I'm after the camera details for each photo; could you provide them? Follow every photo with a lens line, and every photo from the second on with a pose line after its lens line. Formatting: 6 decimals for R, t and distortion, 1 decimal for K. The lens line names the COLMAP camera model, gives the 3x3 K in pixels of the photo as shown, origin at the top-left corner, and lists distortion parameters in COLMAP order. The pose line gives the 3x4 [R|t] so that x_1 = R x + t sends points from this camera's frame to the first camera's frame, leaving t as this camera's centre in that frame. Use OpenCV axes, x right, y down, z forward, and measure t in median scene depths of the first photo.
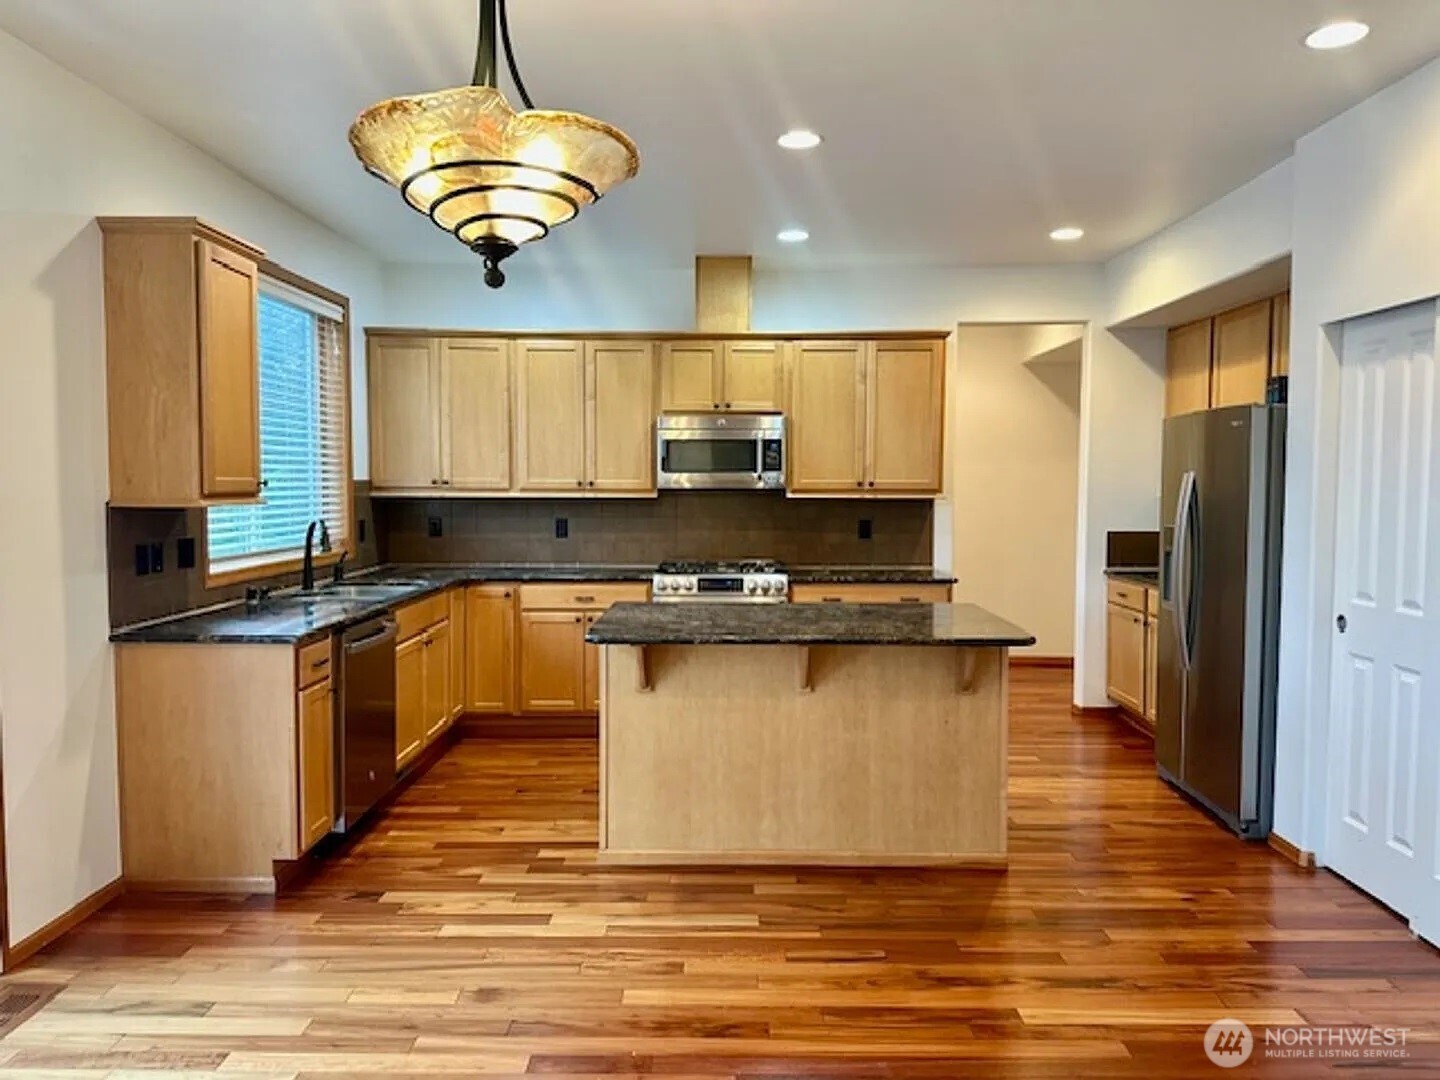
lens RADIAL K [[1013.0, 0, 720.0], [0, 1013.0, 540.0], [0, 0, 1]] dist [-0.009778, -0.002445]
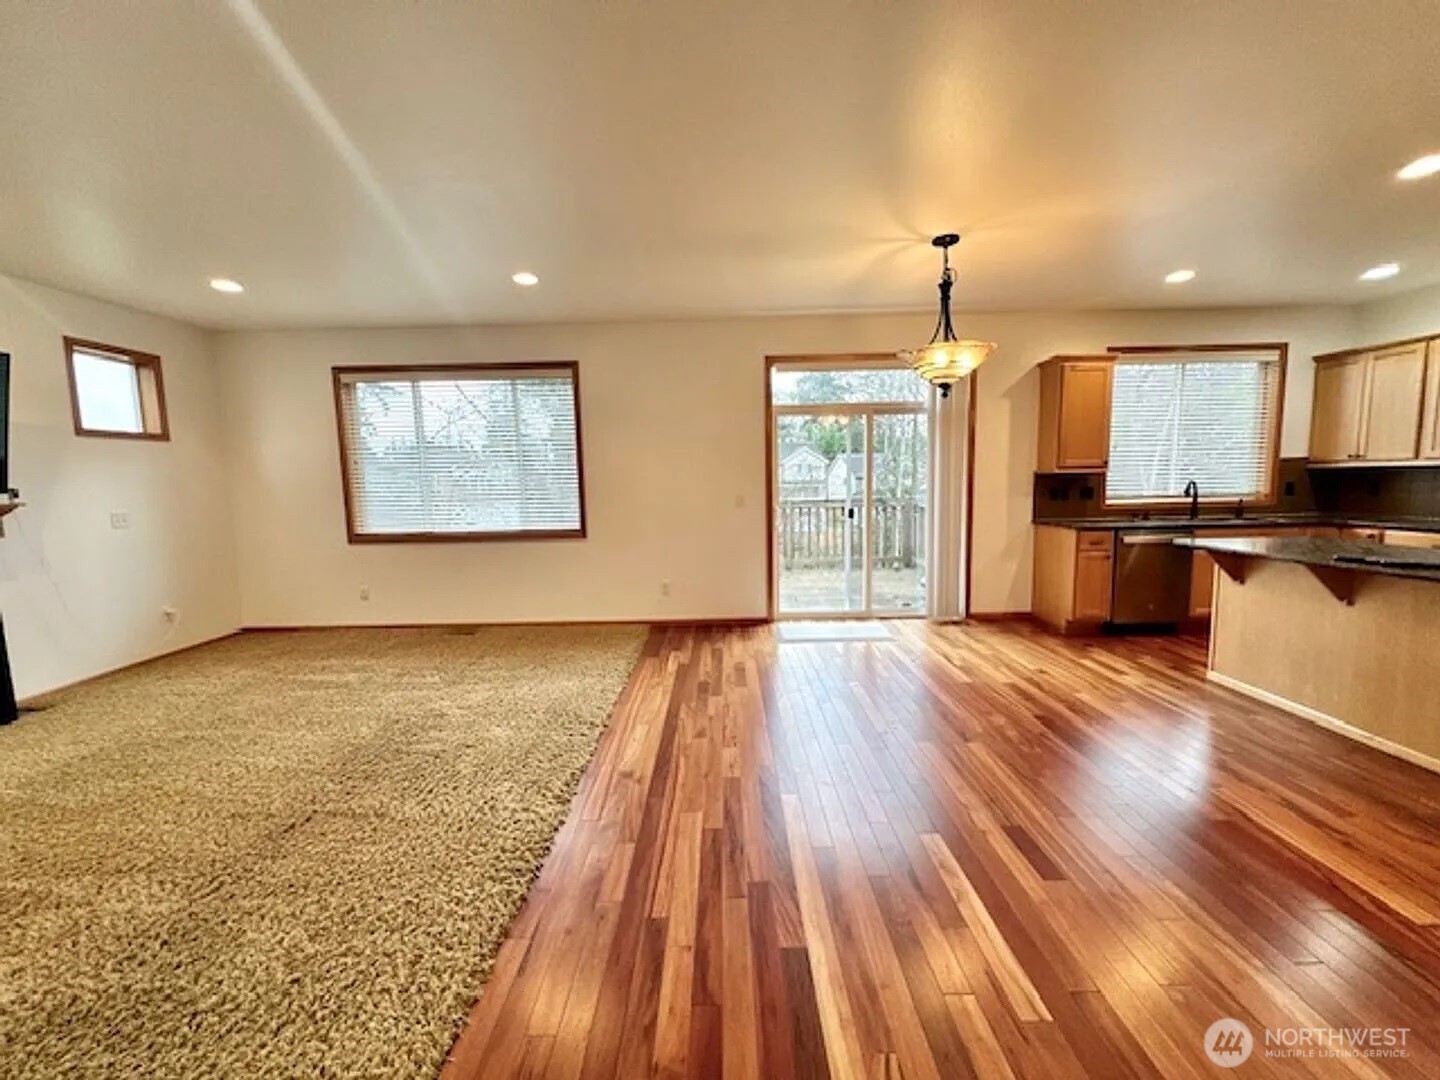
lens RADIAL K [[576.6, 0, 720.0], [0, 576.6, 540.0], [0, 0, 1]] dist [-0.001074, -0.000027]
pose [[0.007062, 0.103204, -0.994635, 0.567139], [-0.035227, 0.994068, 0.102895, 0.009329], [0.999354, 0.034311, 0.010656, 0.100386]]
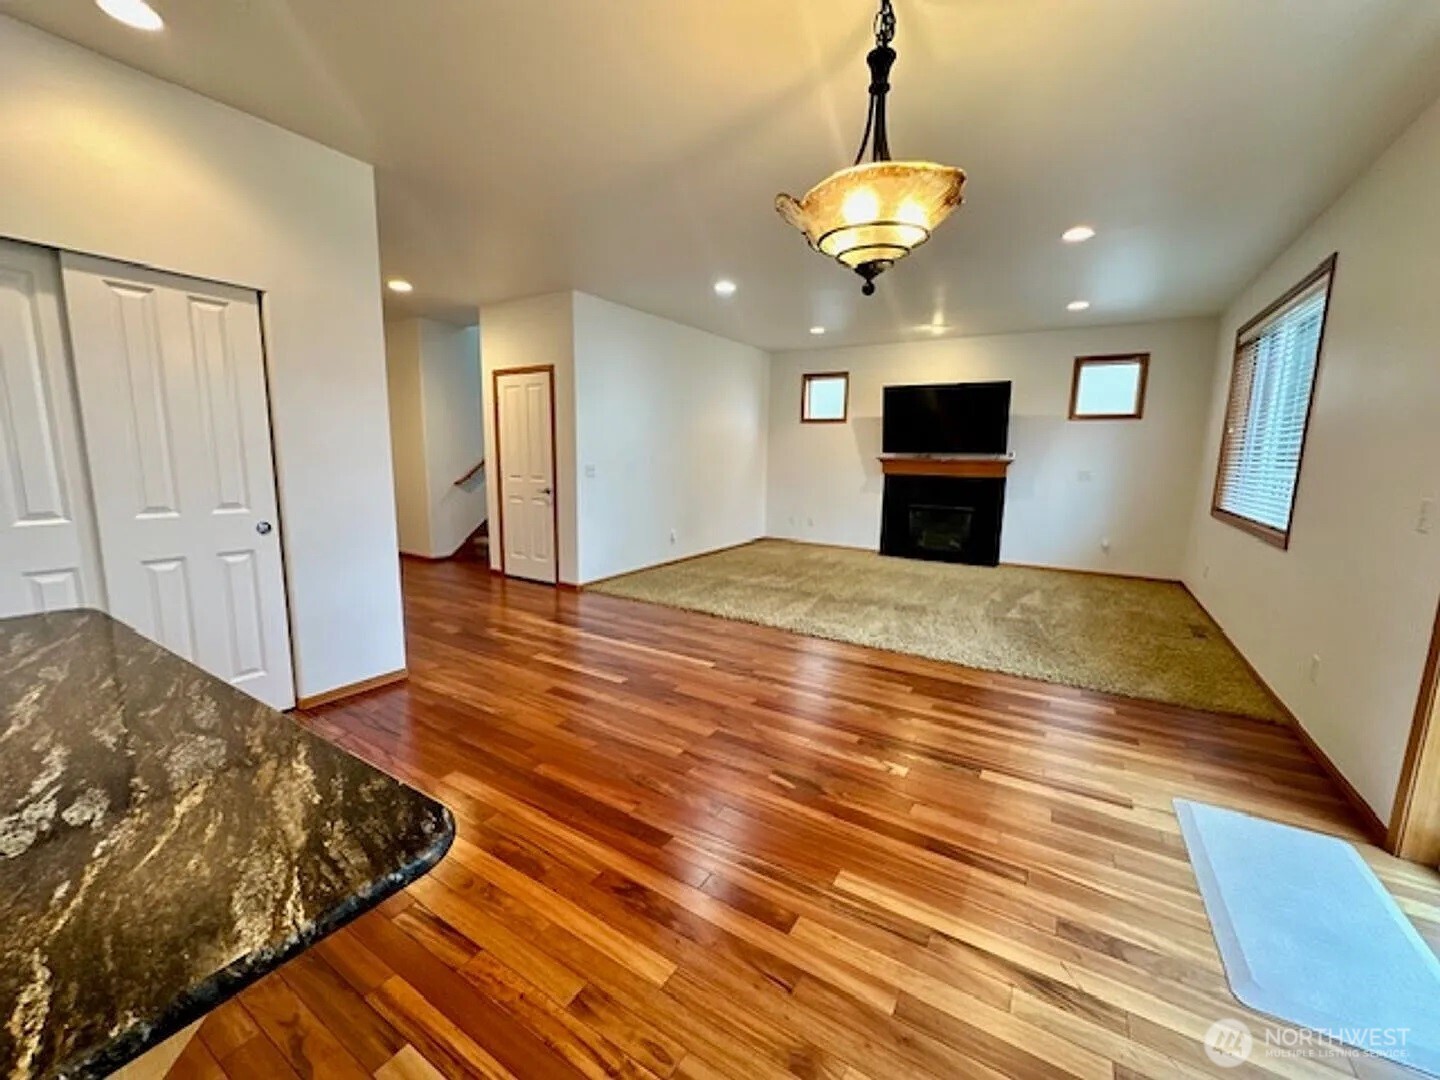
lens RADIAL K [[576.6, 0, 720.0], [0, 576.6, 540.0], [0, 0, 1]] dist [-0.001074, -0.000027]
pose [[-0.854442, -0.098874, 0.510052, -0.184869], [0.007412, 0.979304, 0.202257, -0.021447], [-0.519494, 0.176598, -0.836026, 0.683587]]
